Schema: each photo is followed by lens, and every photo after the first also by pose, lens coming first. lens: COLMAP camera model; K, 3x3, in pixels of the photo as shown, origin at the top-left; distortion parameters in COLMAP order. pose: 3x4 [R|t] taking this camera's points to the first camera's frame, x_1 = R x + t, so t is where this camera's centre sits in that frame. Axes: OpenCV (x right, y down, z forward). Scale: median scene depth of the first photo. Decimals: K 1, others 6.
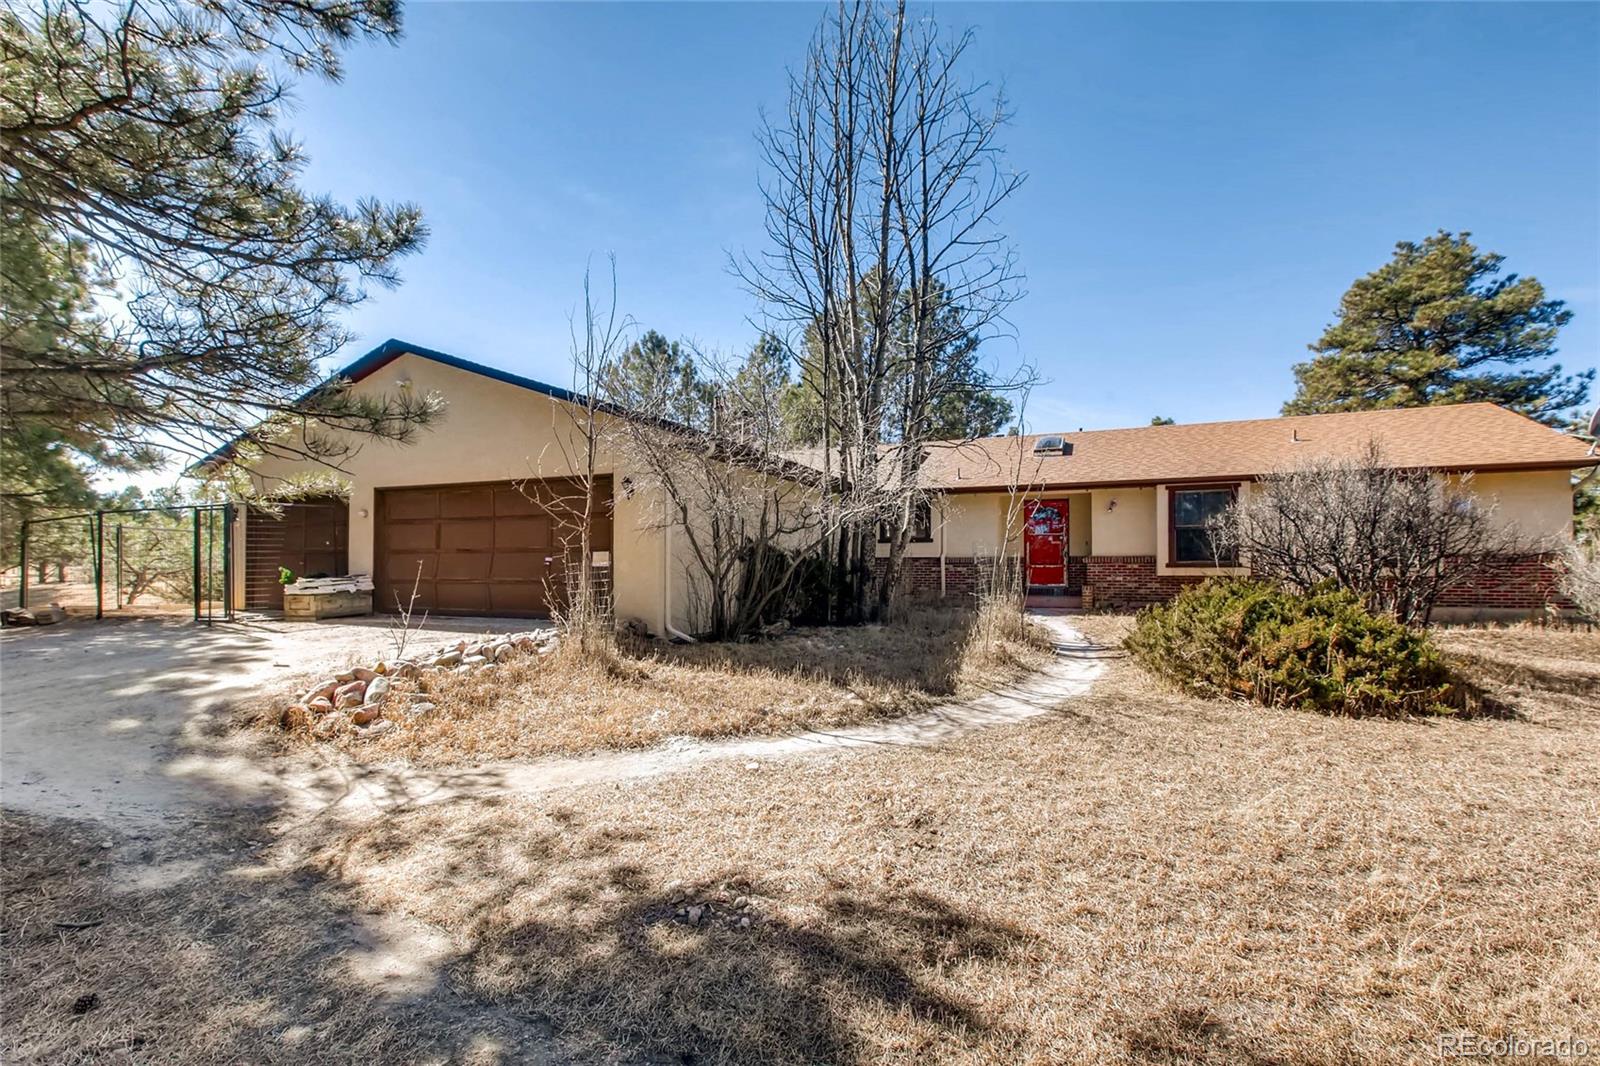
lens RADIAL K [[729.1, 0, 802.5], [0, 729.1, 538.1], [0, 0, 1]] dist [0.016557, -0.003248]
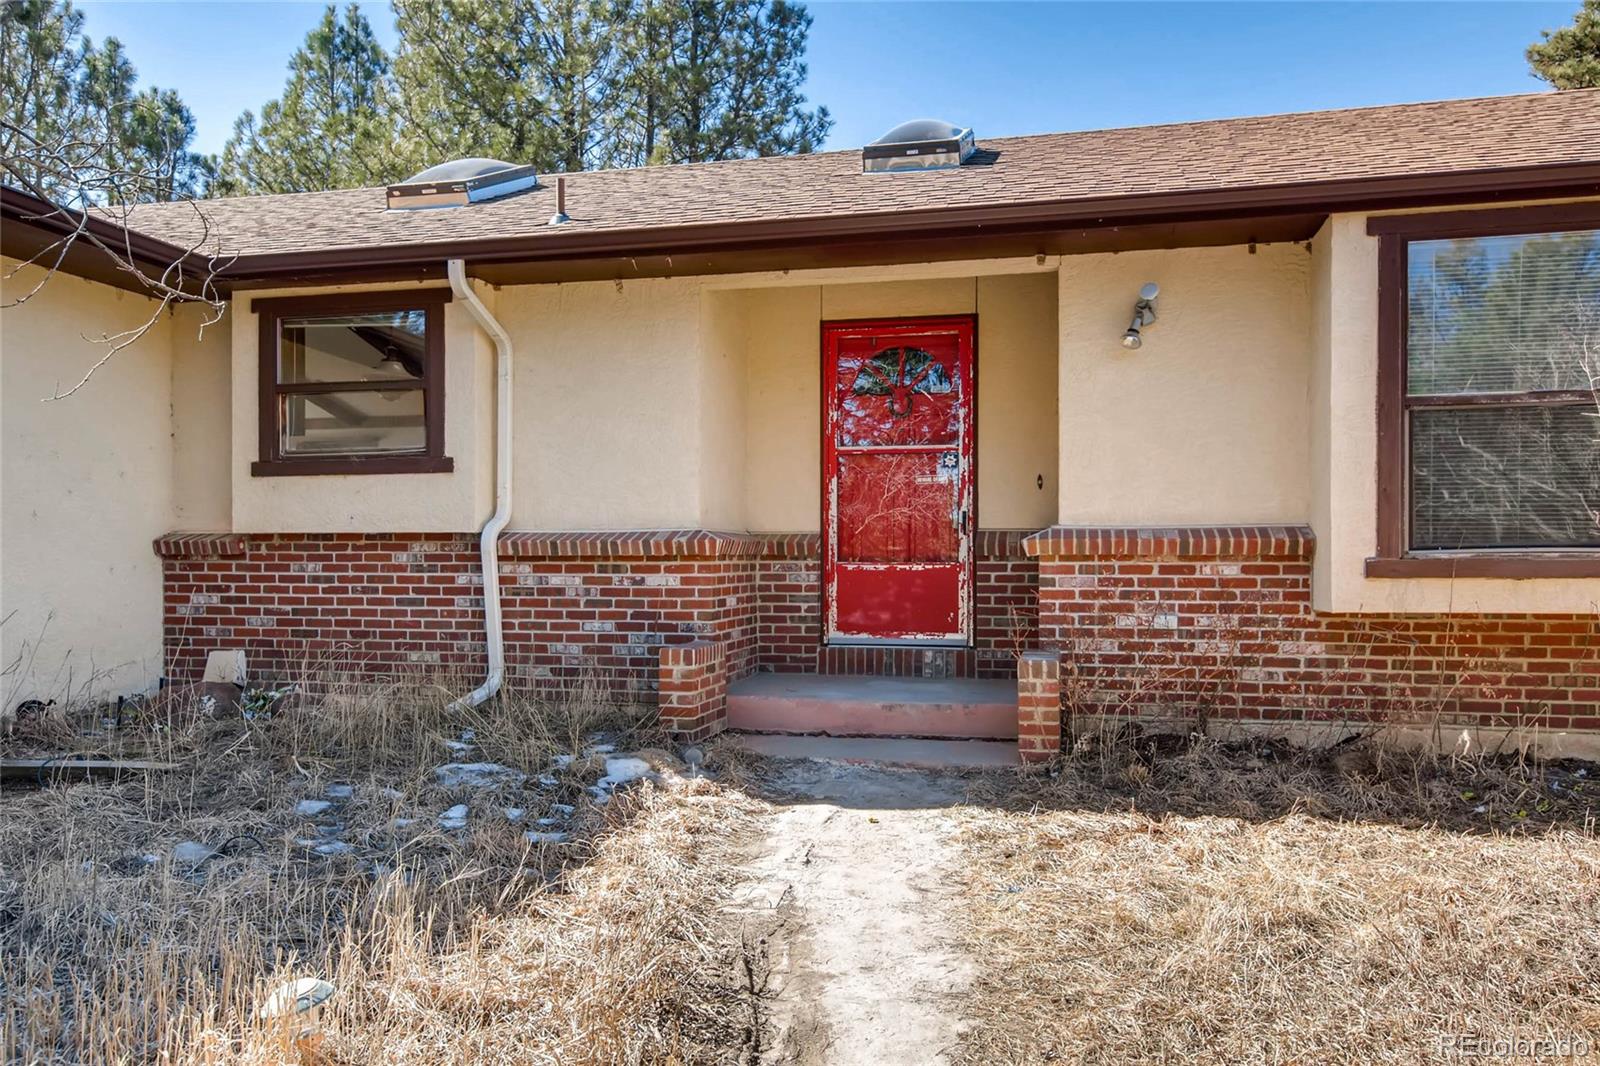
lens RADIAL K [[1239.5, 0, 798.9], [0, 1239.5, 533.1], [0, 0, 1]] dist [0.006661, 0.001211]
pose [[0.985083, 0.002830, 0.172055, 0.232695], [-0.006856, 0.999716, 0.022809, 0.016828], [-0.171942, -0.023648, 0.984823, 0.590838]]
